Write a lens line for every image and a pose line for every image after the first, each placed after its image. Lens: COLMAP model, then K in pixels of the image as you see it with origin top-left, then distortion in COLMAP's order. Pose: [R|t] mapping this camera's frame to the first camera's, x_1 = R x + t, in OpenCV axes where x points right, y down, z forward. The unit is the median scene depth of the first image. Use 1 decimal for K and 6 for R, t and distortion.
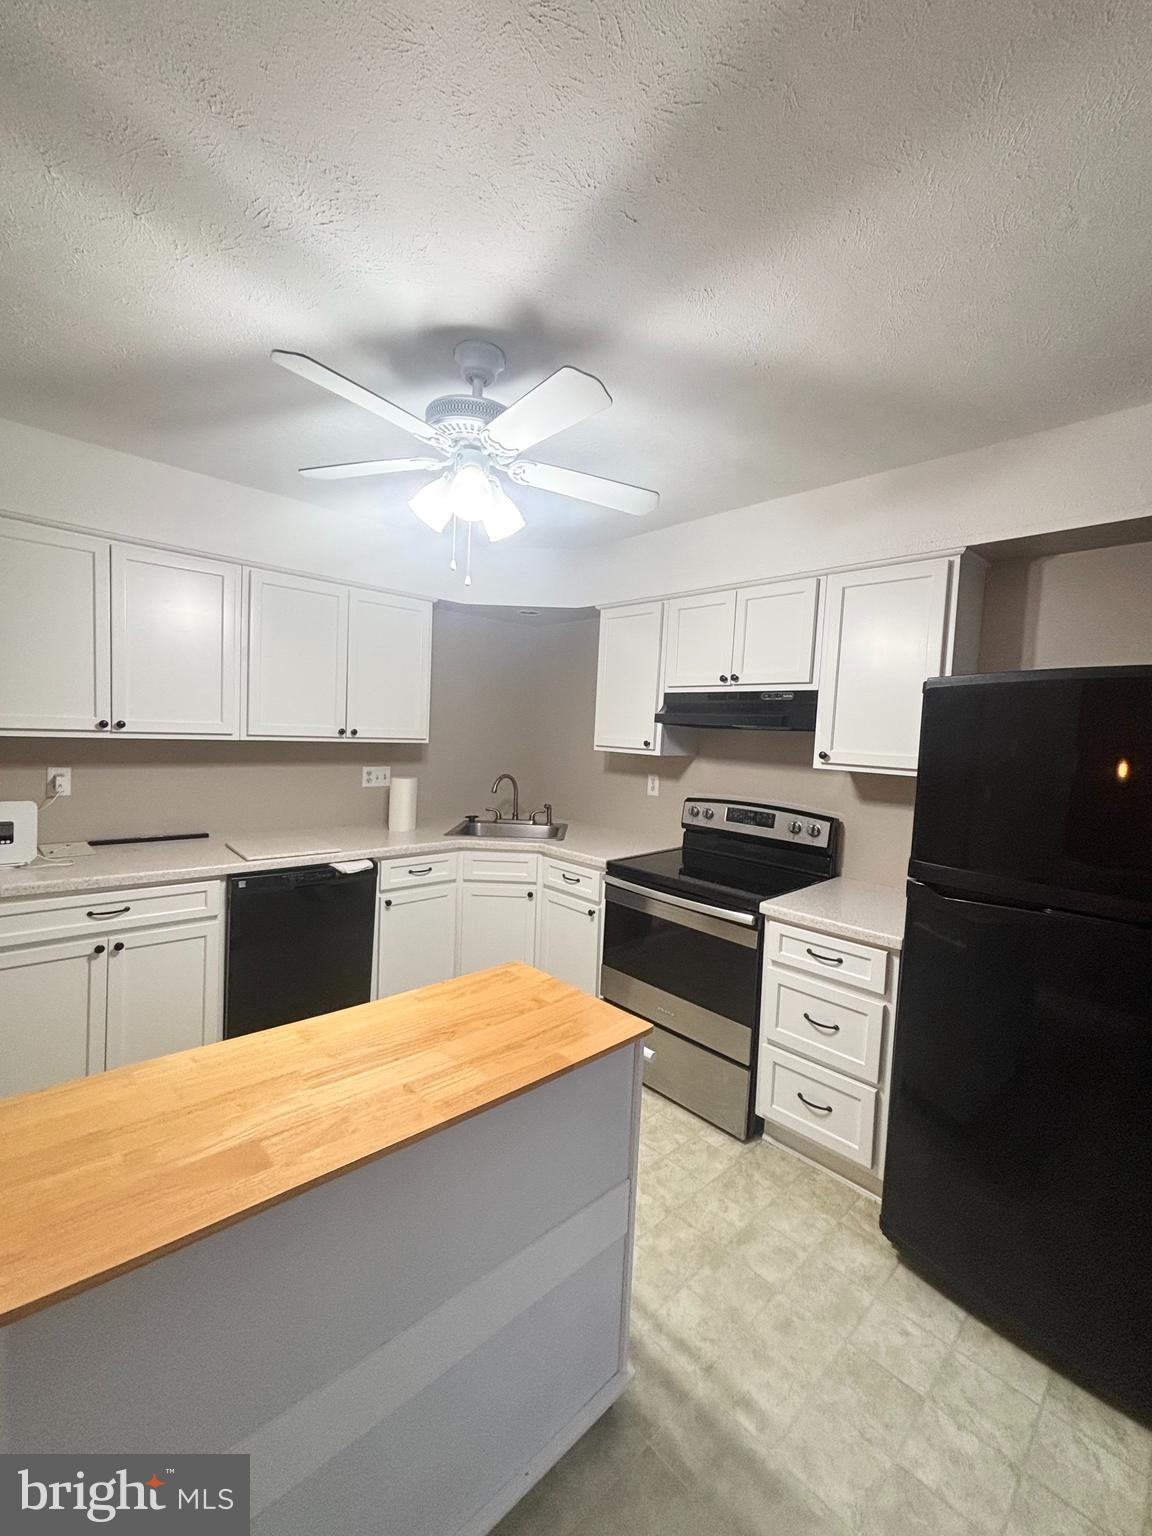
lens RADIAL K [[609.6, 0, 576.0], [0, 609.6, 768.0], [0, 0, 1]] dist [-0.011424, -0.000233]
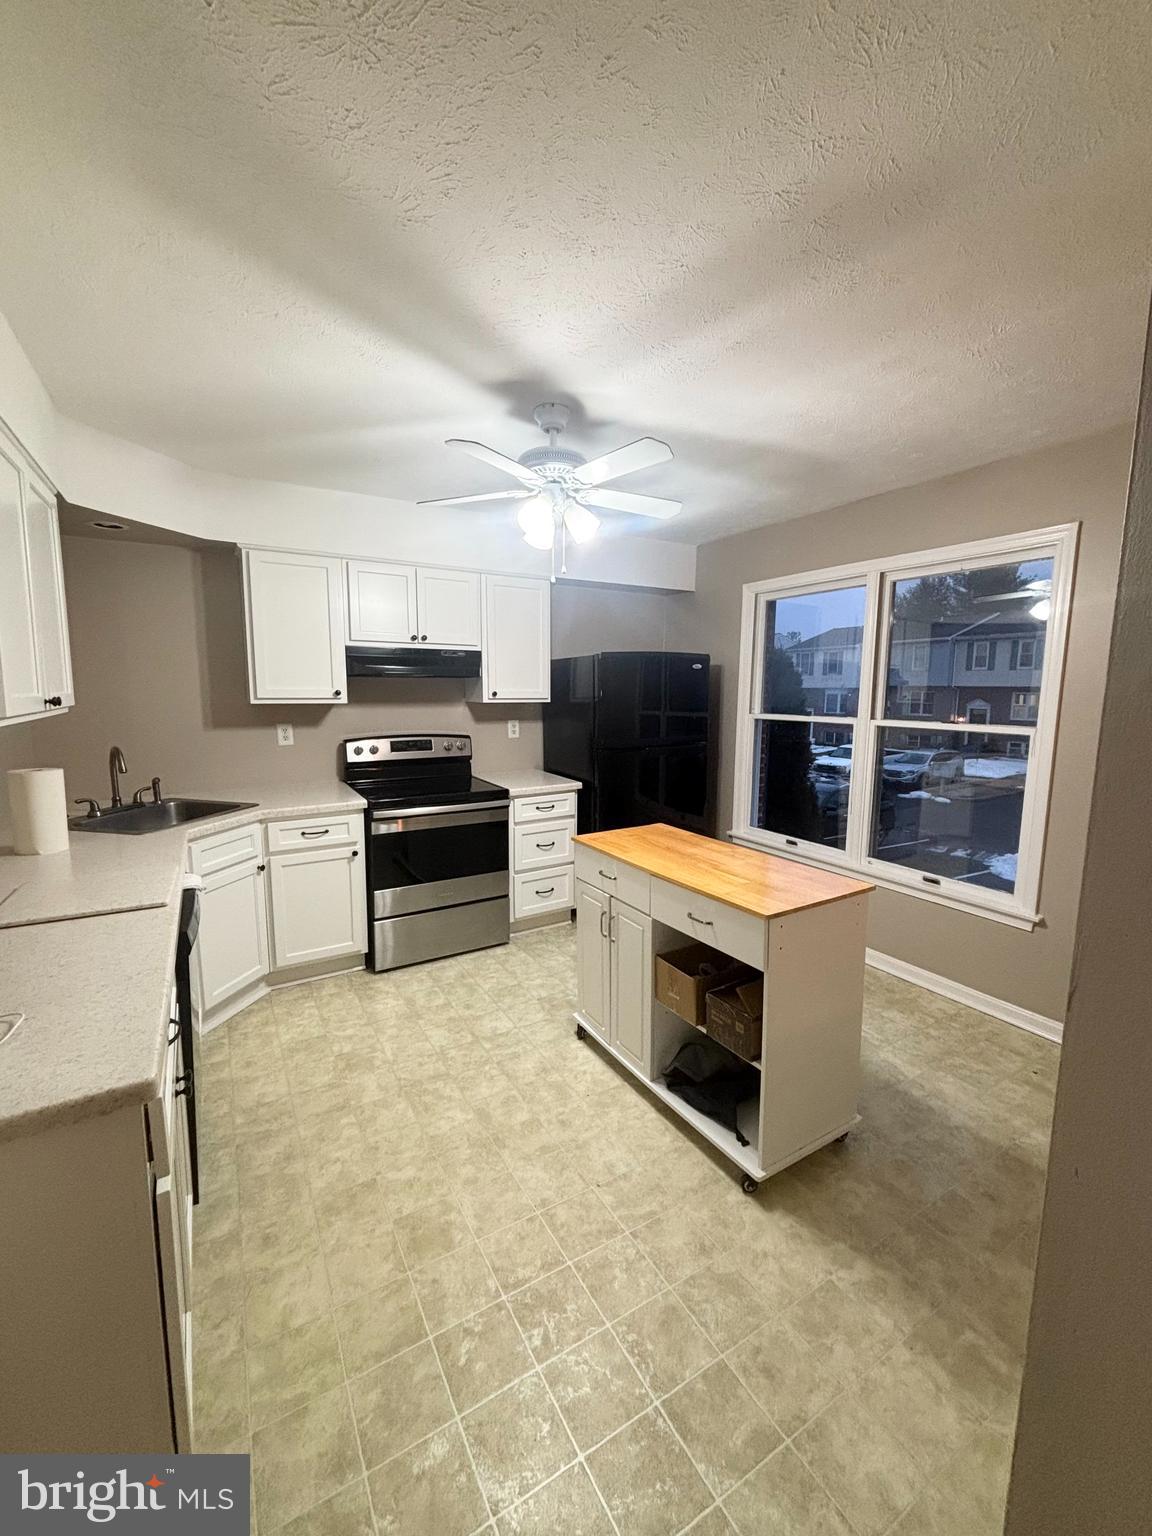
lens RADIAL K [[623.5, 0, 576.0], [0, 623.5, 768.0], [0, 0, 1]] dist [0.003989, -0.000504]
pose [[0.193137, -0.171111, 0.966136, -0.998010], [0.063623, 0.984788, 0.161695, -0.068387], [-0.979107, 0.030239, 0.201086, 0.416494]]
